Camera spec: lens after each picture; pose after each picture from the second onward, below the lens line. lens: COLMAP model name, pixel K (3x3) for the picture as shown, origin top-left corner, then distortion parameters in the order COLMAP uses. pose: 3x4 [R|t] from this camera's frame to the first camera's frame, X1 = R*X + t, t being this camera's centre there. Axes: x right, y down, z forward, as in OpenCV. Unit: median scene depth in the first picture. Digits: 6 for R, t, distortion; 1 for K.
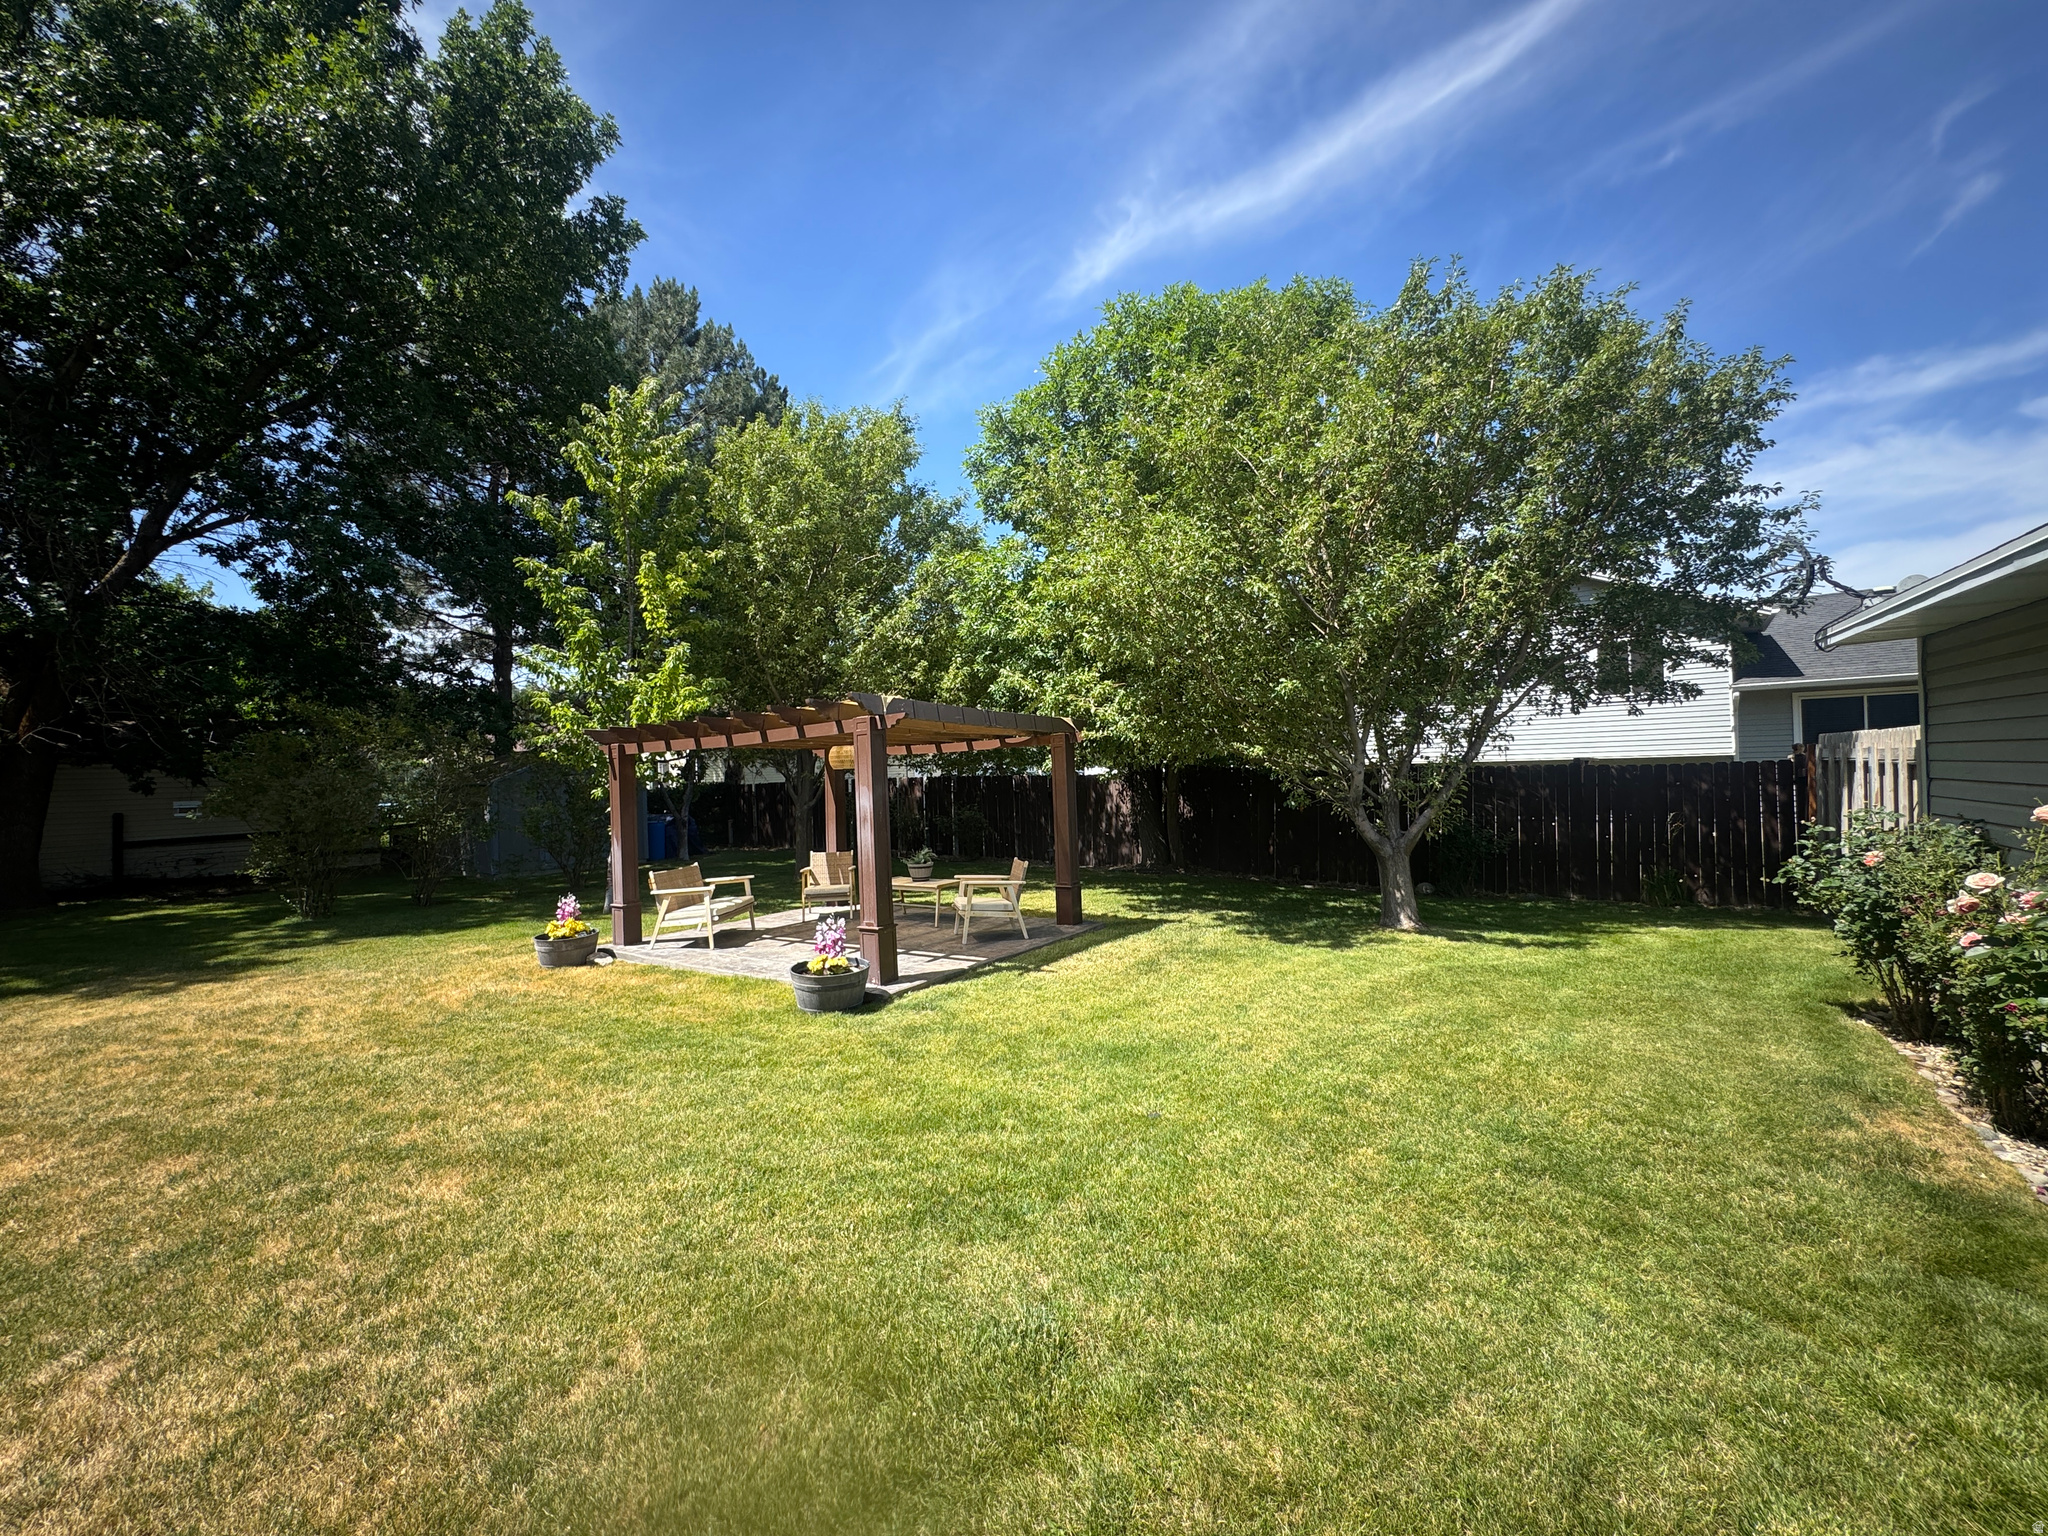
lens RADIAL K [[824.5, 0, 1021.6], [0, 824.5, 772.1], [0, 0, 1]] dist [-0.007482, 0.000826]
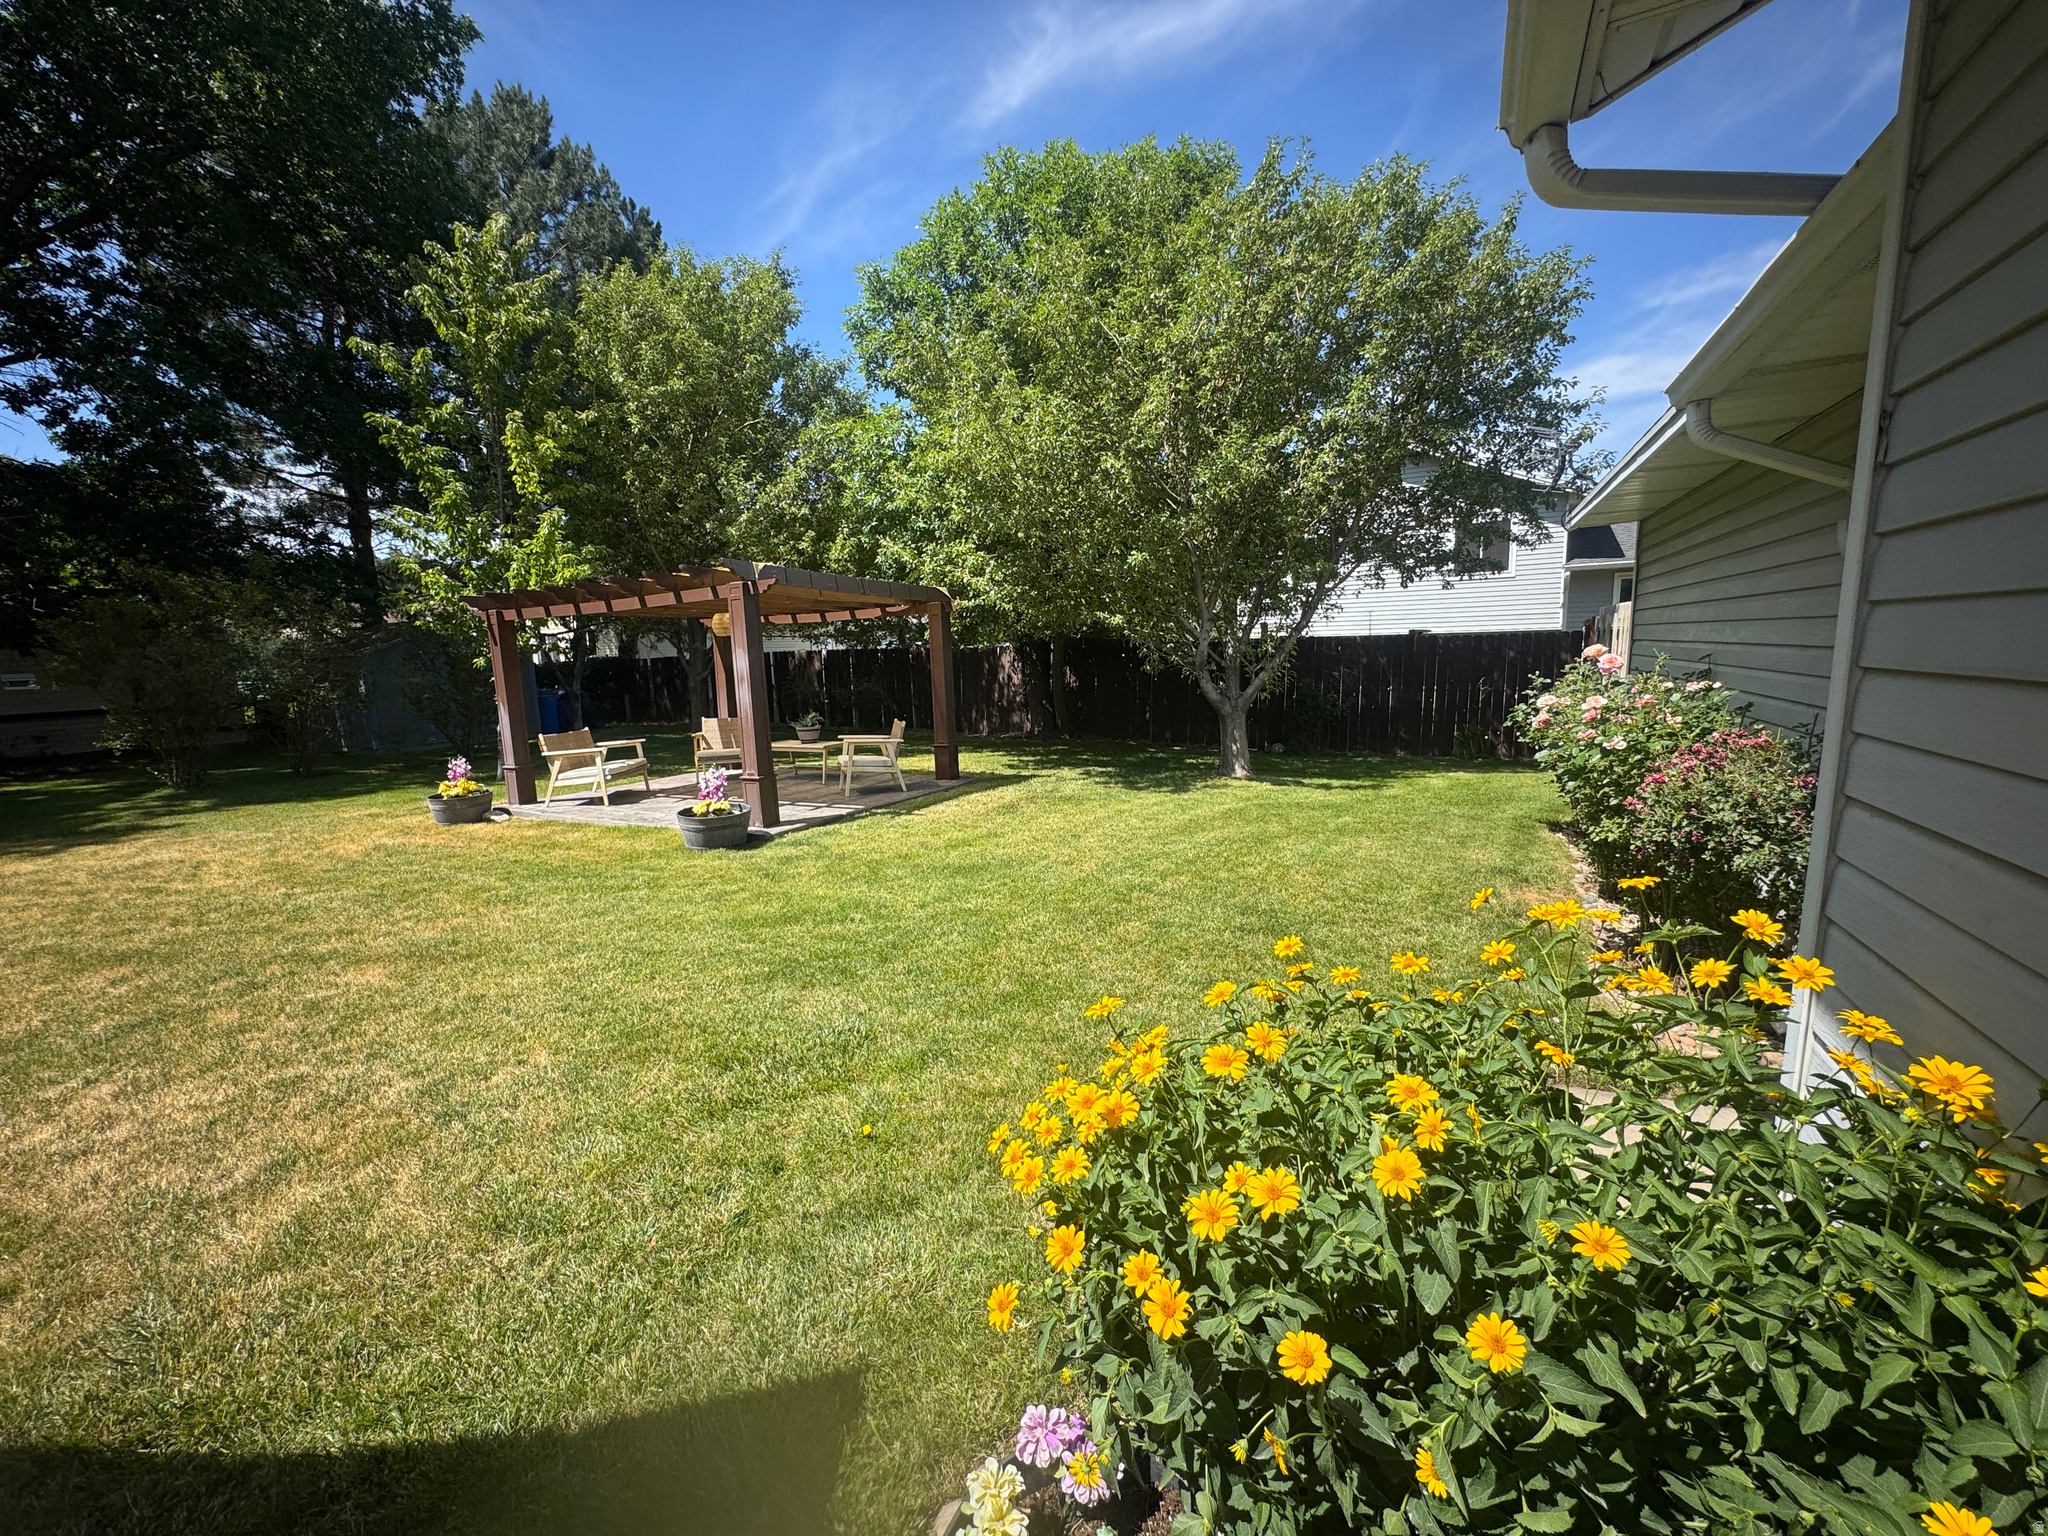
lens RADIAL K [[824.5, 0, 1027.0], [0, 824.5, 769.7], [0, 0, 1]] dist [-0.007482, 0.000826]
pose [[0.994393, -0.015108, 0.104661, 0.048882], [0.000049, 0.989807, 0.142417, 0.015547], [-0.105745, -0.141614, 0.984258, -0.089390]]
